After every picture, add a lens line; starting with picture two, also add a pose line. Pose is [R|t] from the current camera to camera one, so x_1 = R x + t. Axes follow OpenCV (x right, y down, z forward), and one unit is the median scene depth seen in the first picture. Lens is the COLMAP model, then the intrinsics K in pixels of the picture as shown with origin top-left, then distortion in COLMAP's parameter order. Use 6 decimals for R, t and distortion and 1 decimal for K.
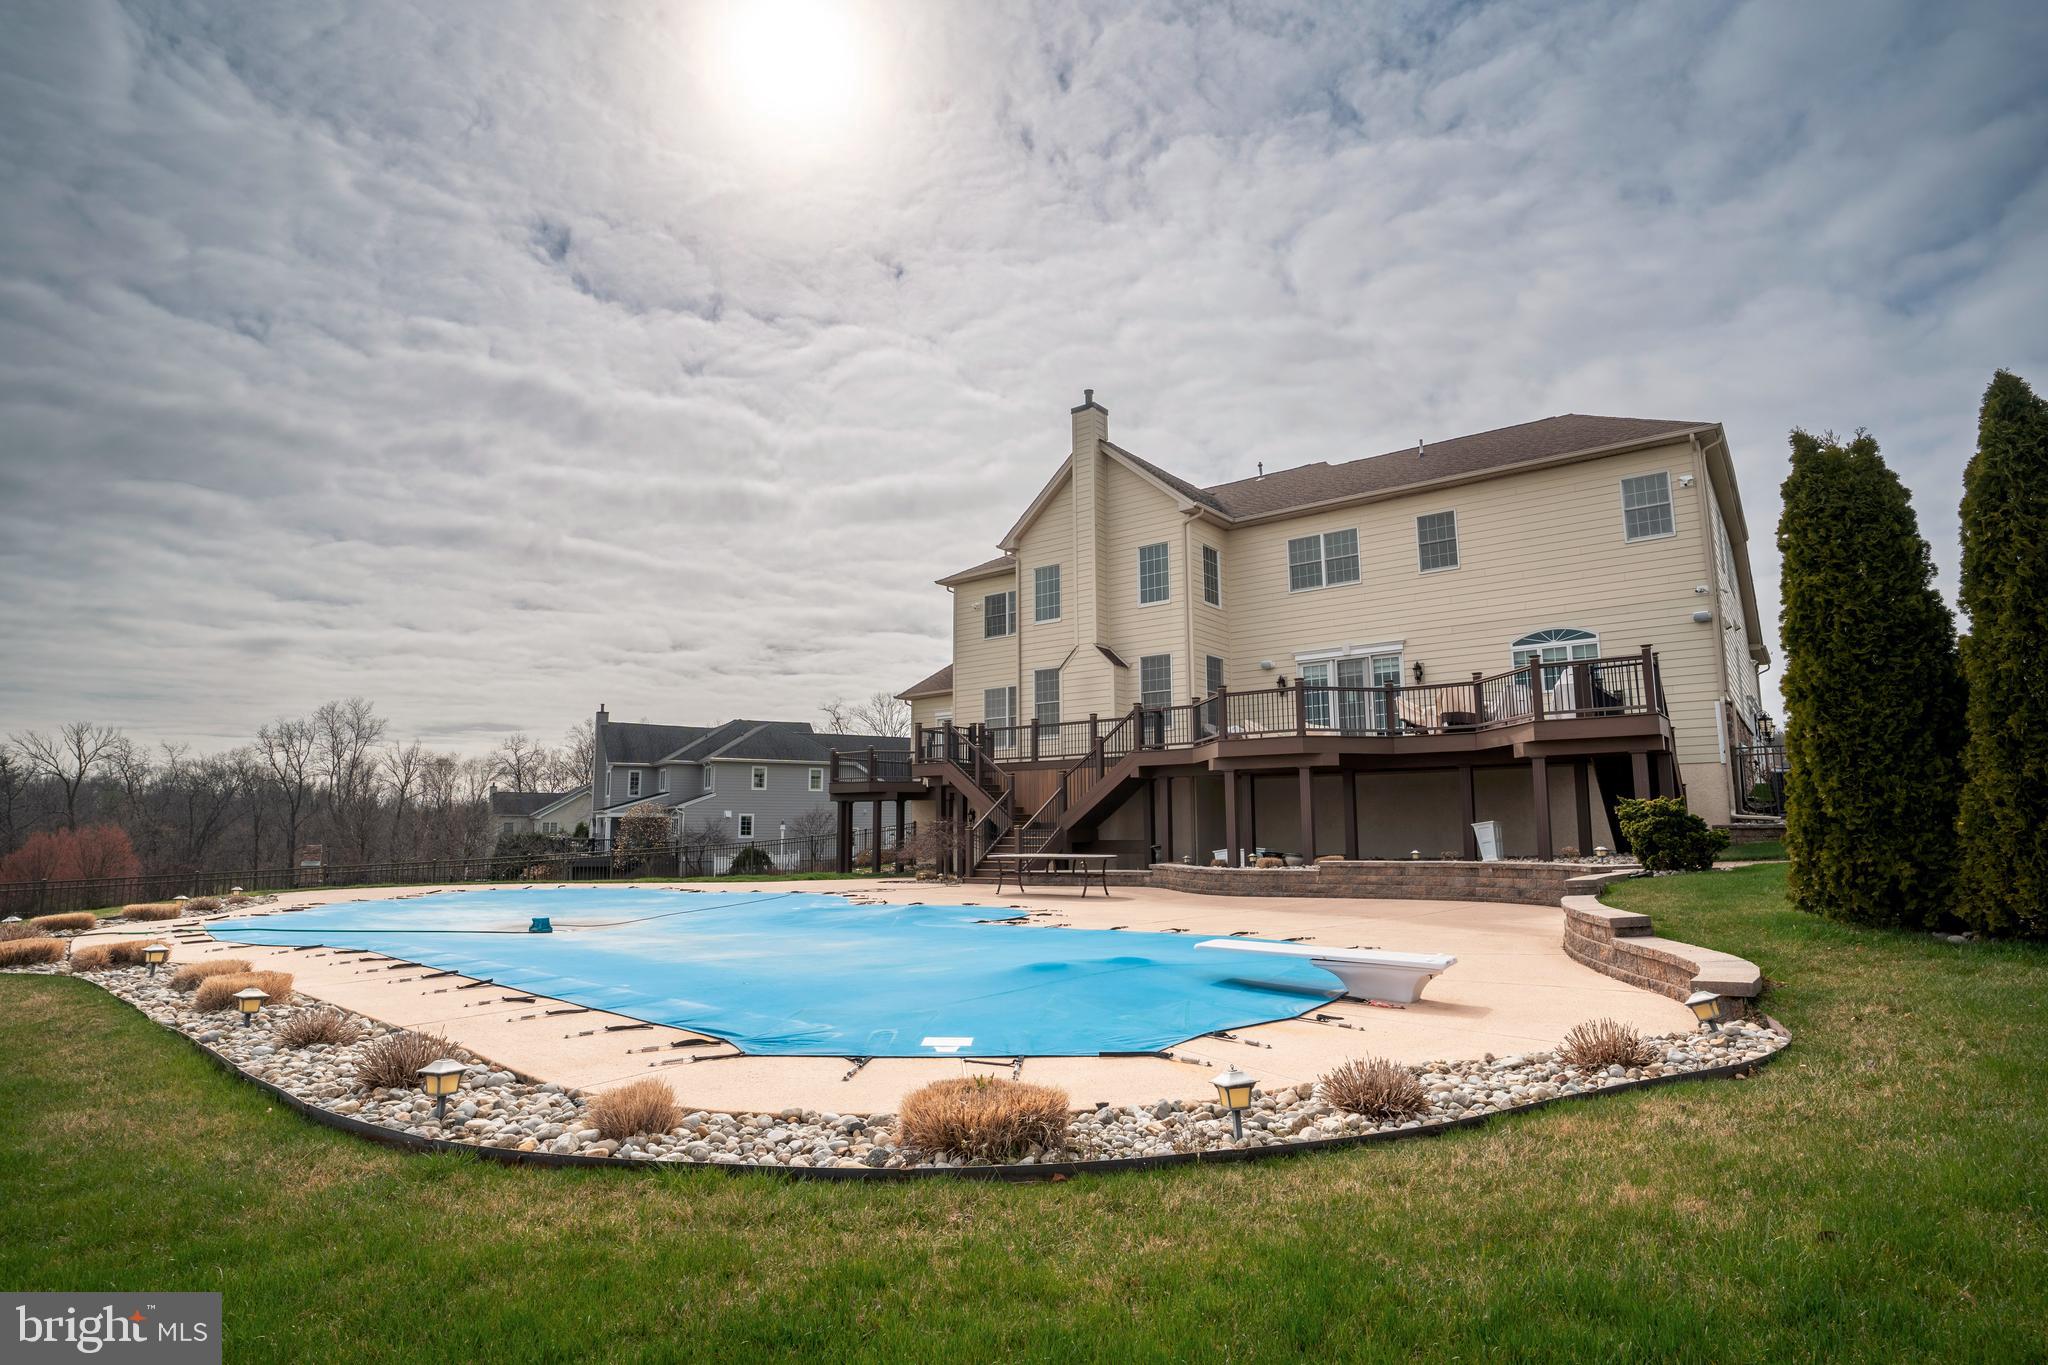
lens RADIAL K [[1068.0, 0, 1024.0], [0, 1068.0, 682.5], [0, 0, 1]] dist [-0.020226, 0.000154]
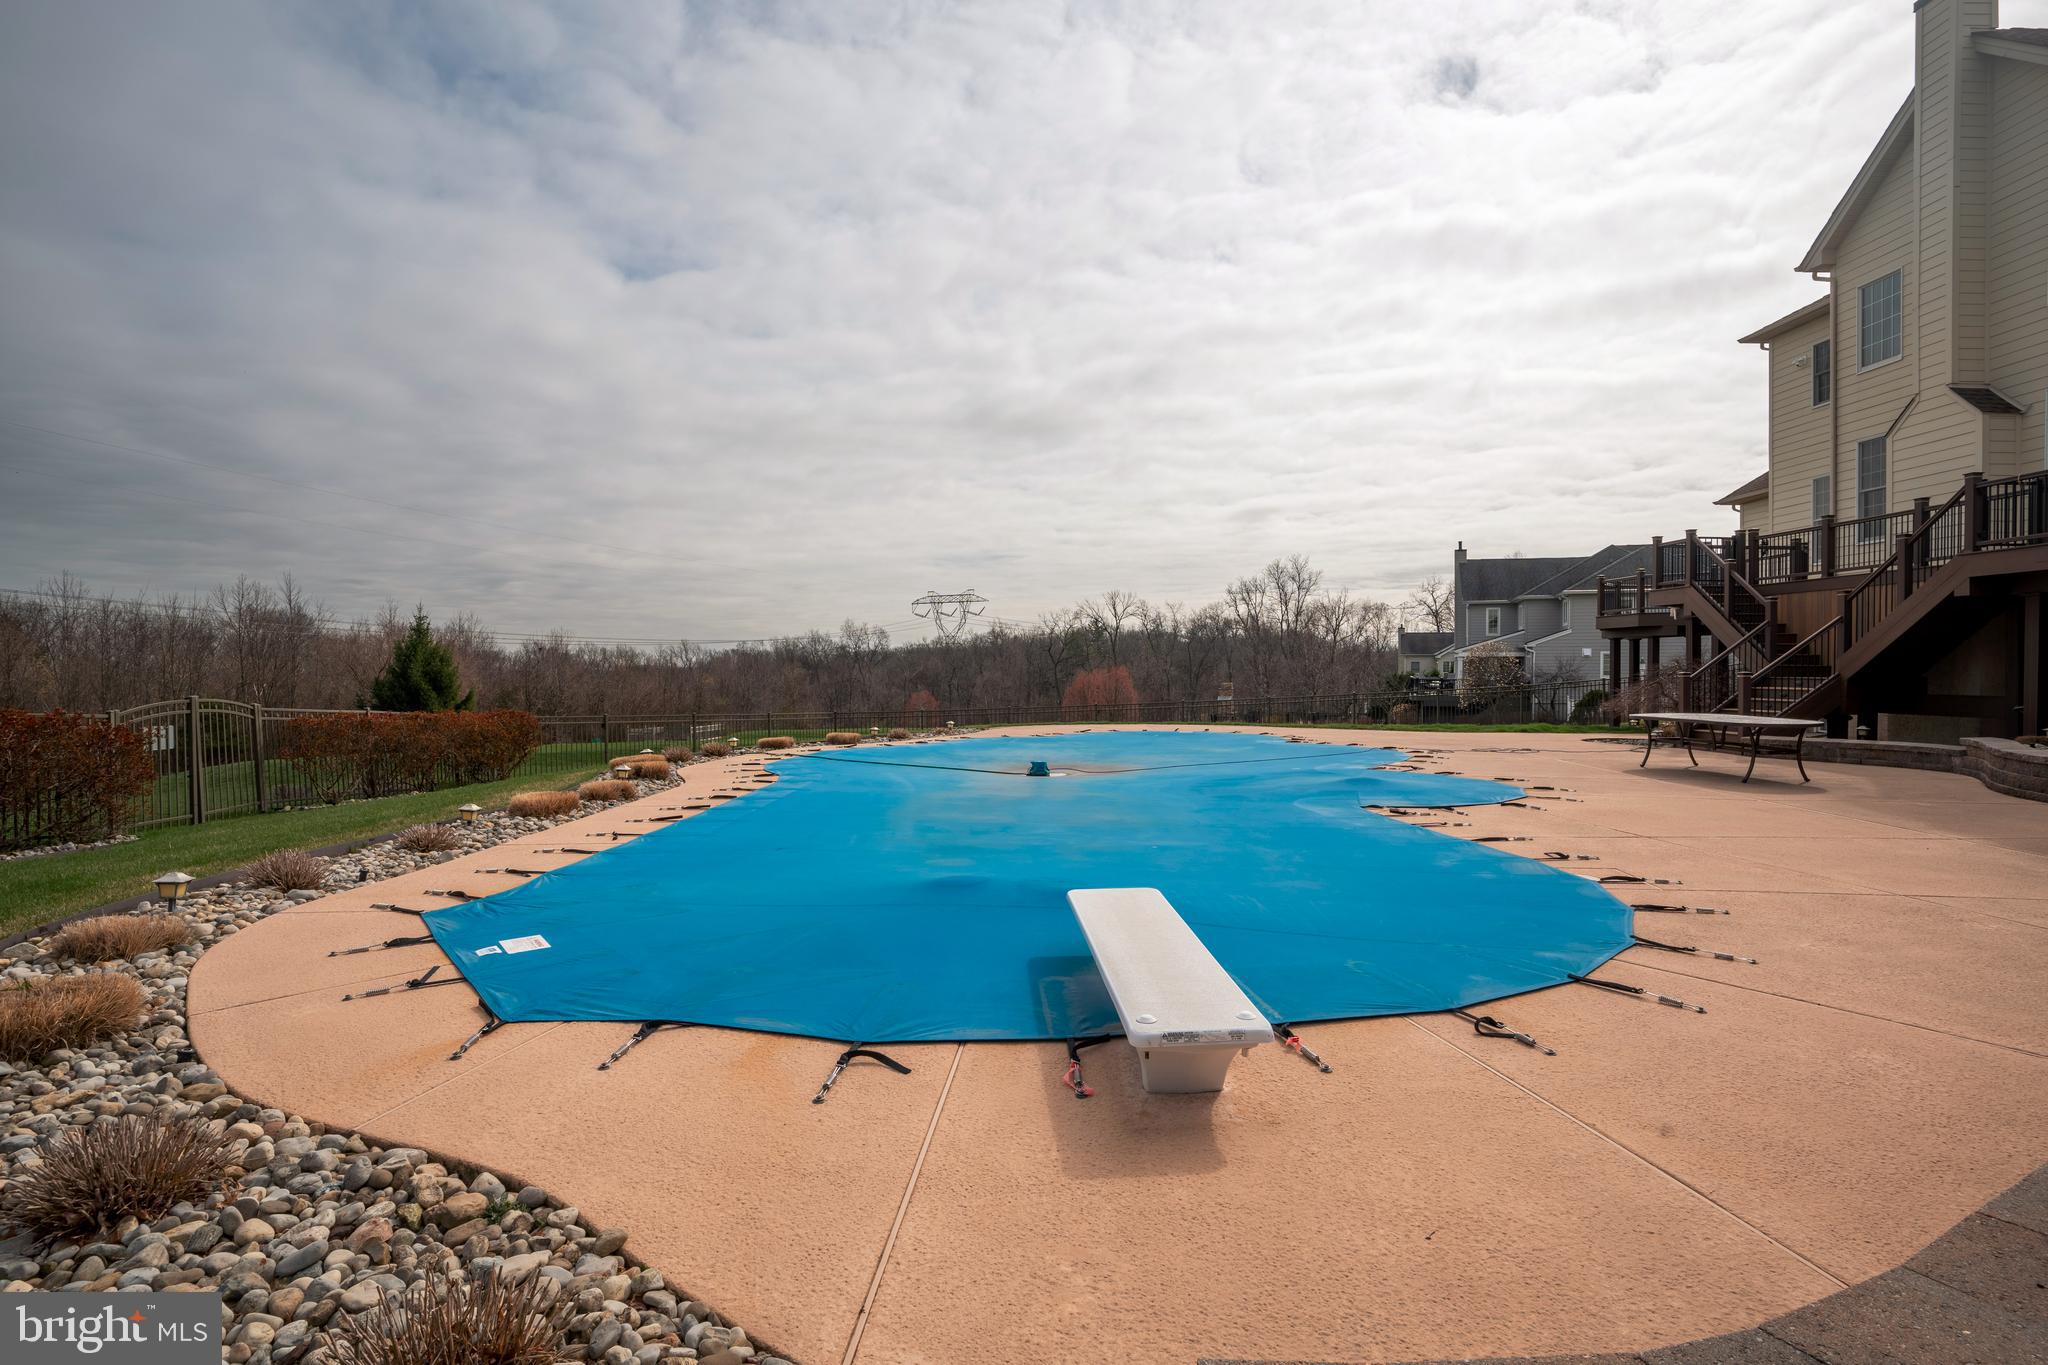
lens RADIAL K [[1036.6, 0, 1024.0], [0, 1036.6, 682.5], [0, 0, 1]] dist [-0.084417, 0.039242]
pose [[0.606218, 0.013485, -0.795184, 0.081836], [0.109323, 0.988952, 0.100114, 0.007831], [0.787749, -0.147623, 0.598046, 0.080433]]
